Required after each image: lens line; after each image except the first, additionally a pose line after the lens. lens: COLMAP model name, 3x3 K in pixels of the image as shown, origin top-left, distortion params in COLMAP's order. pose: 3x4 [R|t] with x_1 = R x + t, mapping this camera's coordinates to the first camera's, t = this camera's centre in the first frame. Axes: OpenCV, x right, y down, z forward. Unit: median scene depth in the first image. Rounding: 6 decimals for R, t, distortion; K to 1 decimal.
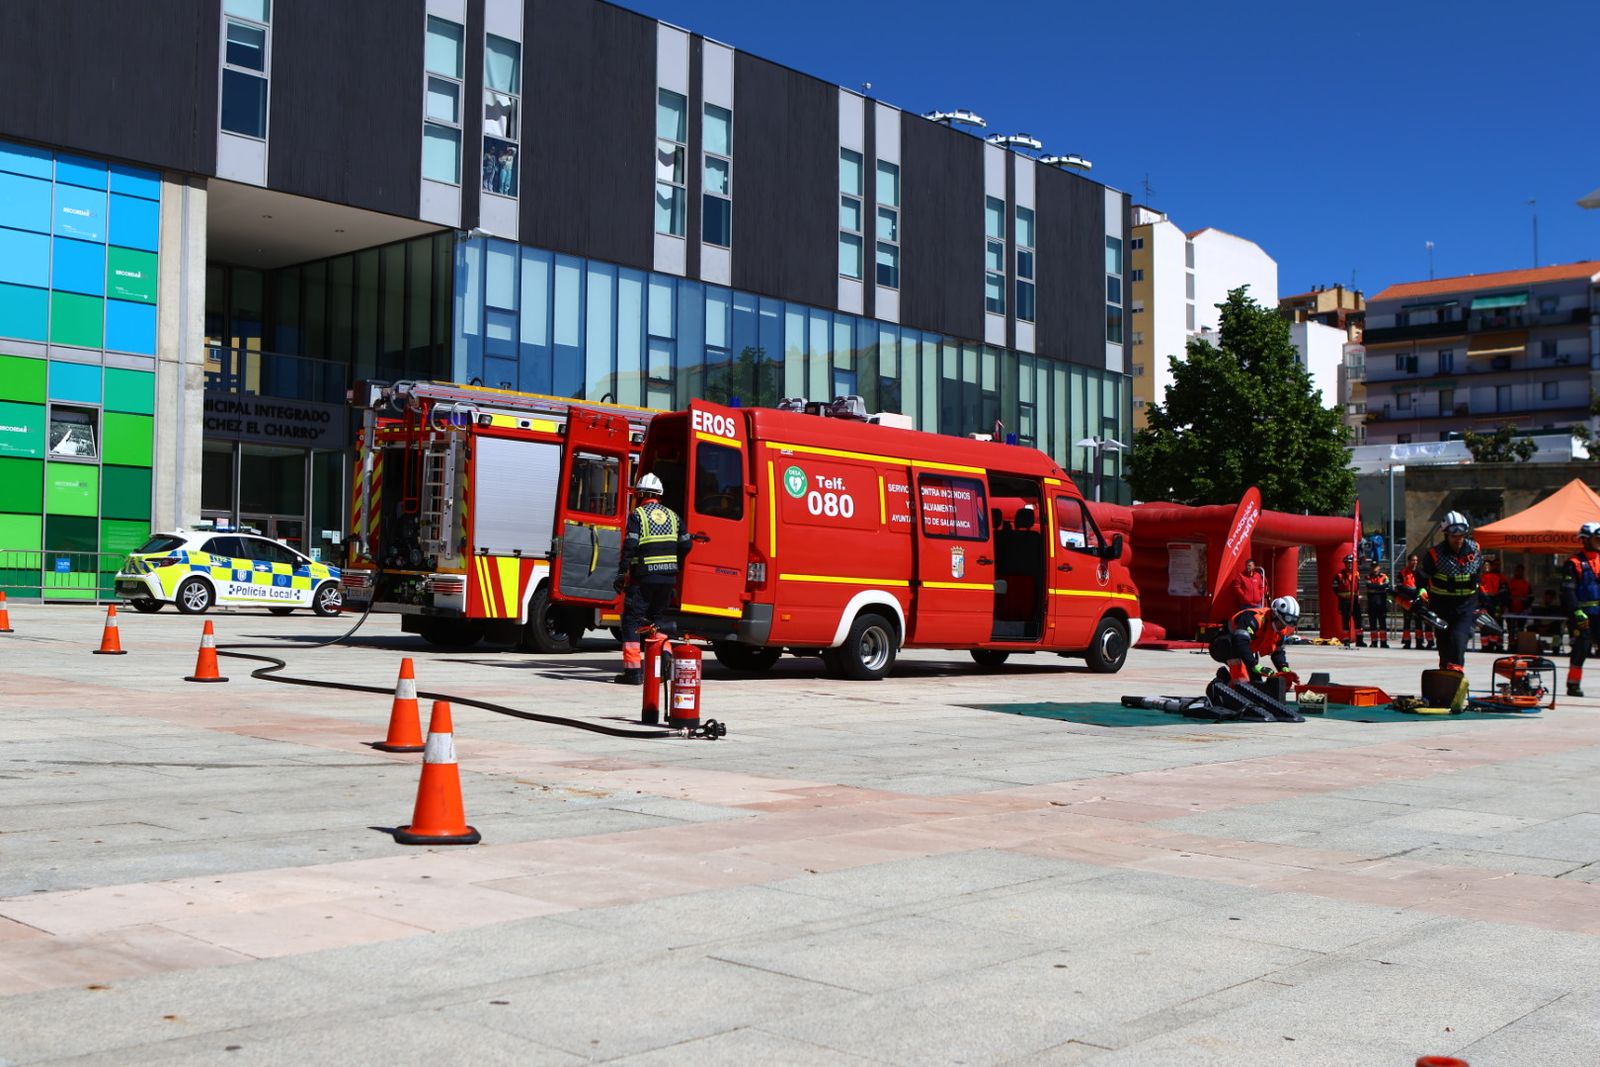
lens RADIAL K [[1766.4, 0, 782.1], [0, 1766.4, 580.2], [0, 0, 1]] dist [-0.095162, 0.000000]
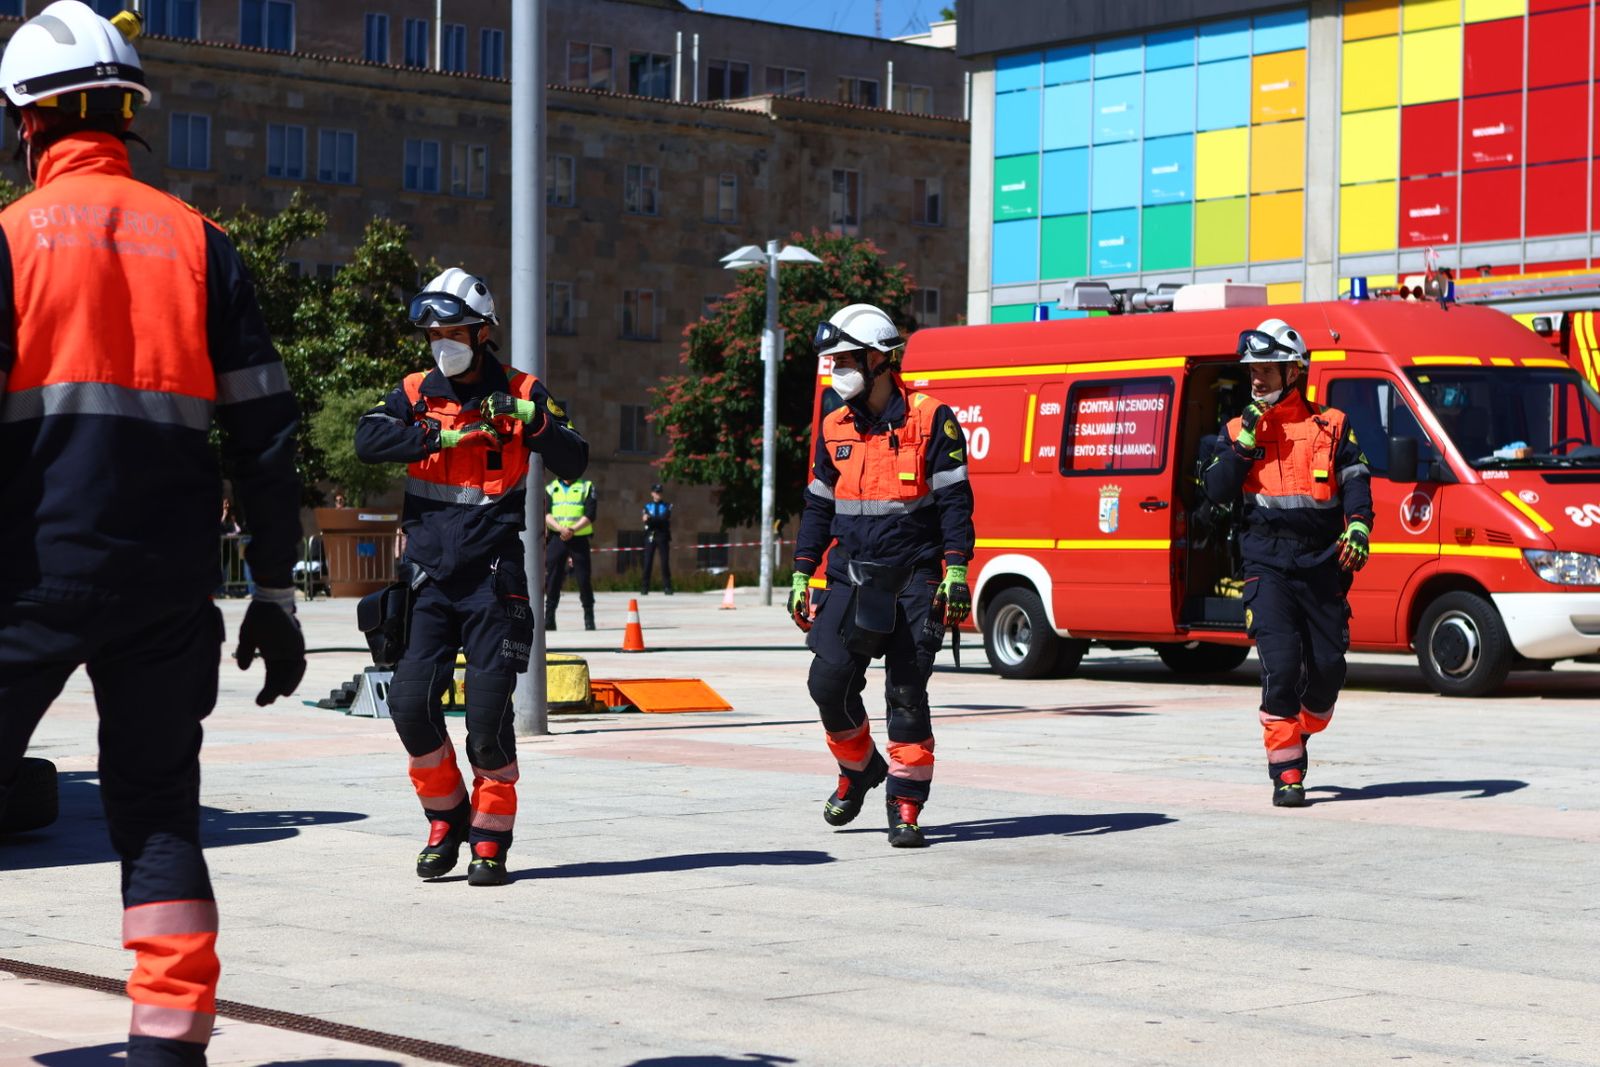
lens RADIAL K [[3430.7, 0, 789.1], [0, 3430.7, 545.3], [0, 0, 1]] dist [-0.027168, 0.000000]
pose [[-0.170567, -0.022084, -0.985099, 1.356949], [0.012739, 0.999616, -0.024615, 0.032803], [0.985264, -0.016748, -0.170220, 1.073268]]
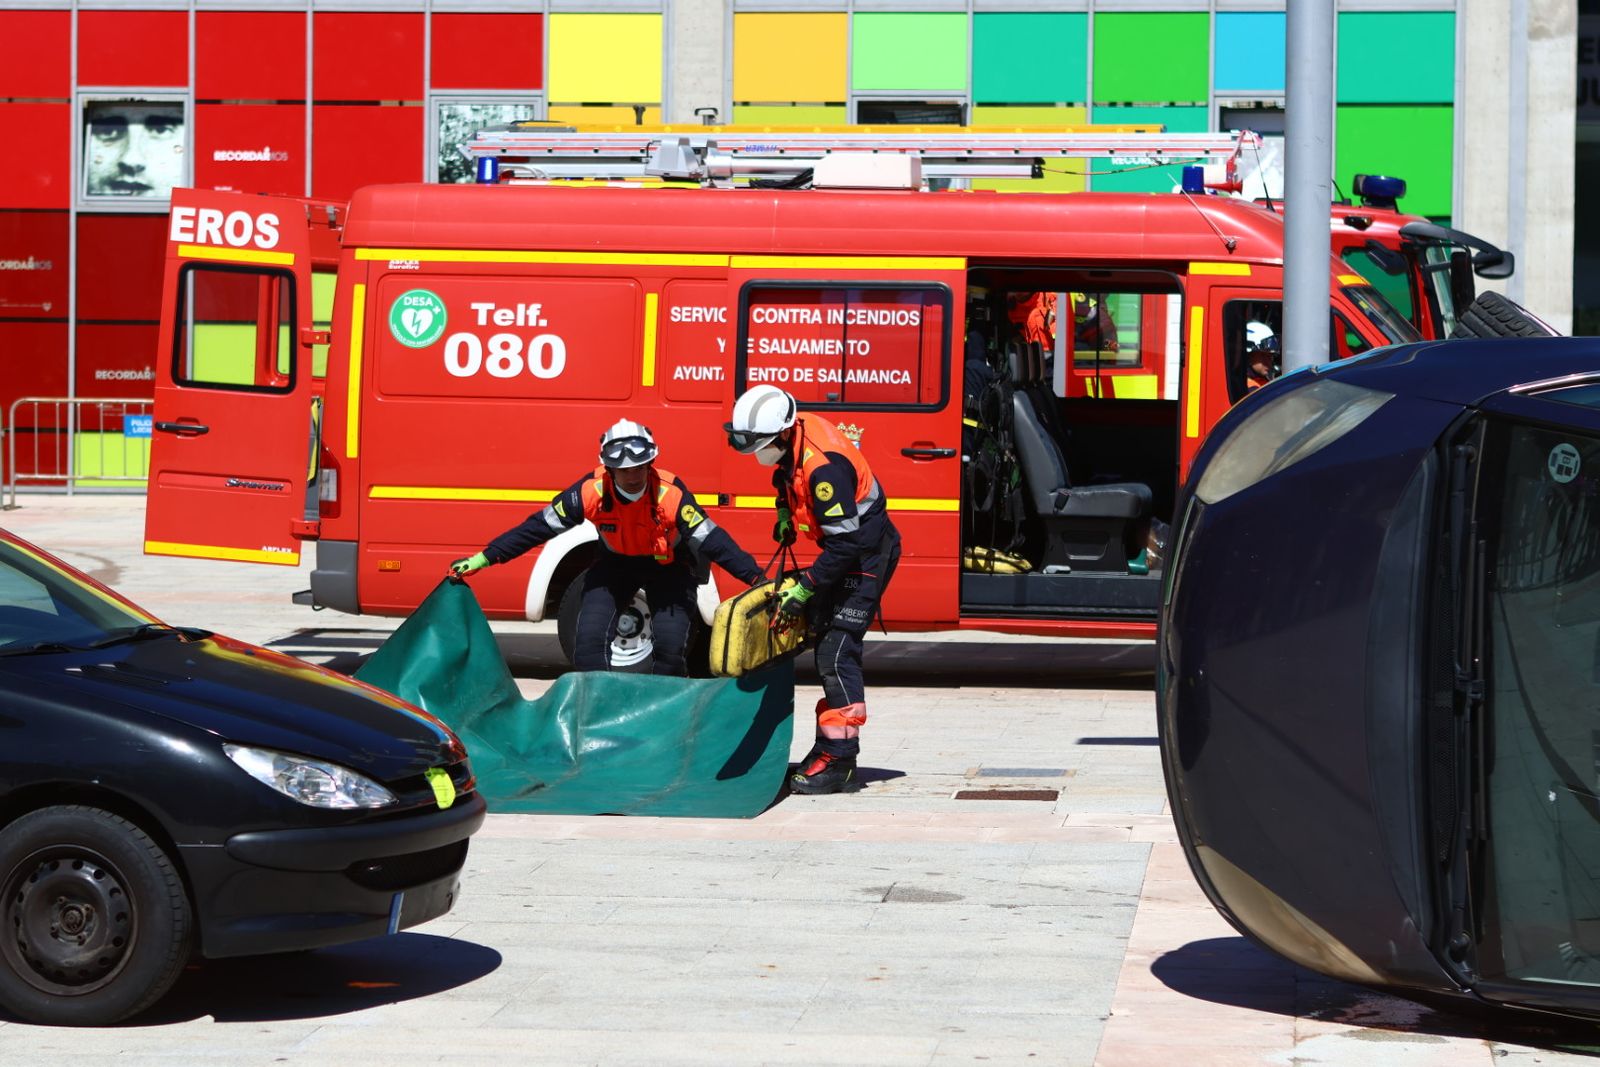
lens RADIAL K [[4842.7, 0, 809.6], [0, 4842.7, 599.0], [0, 0, 1]] dist [0.137921, 0.000000]
pose [[0.584004, 0.018443, -0.811541, 1.166096], [0.013780, 0.999373, 0.032628, -0.014235], [0.811634, -0.030239, 0.583384, 0.194801]]
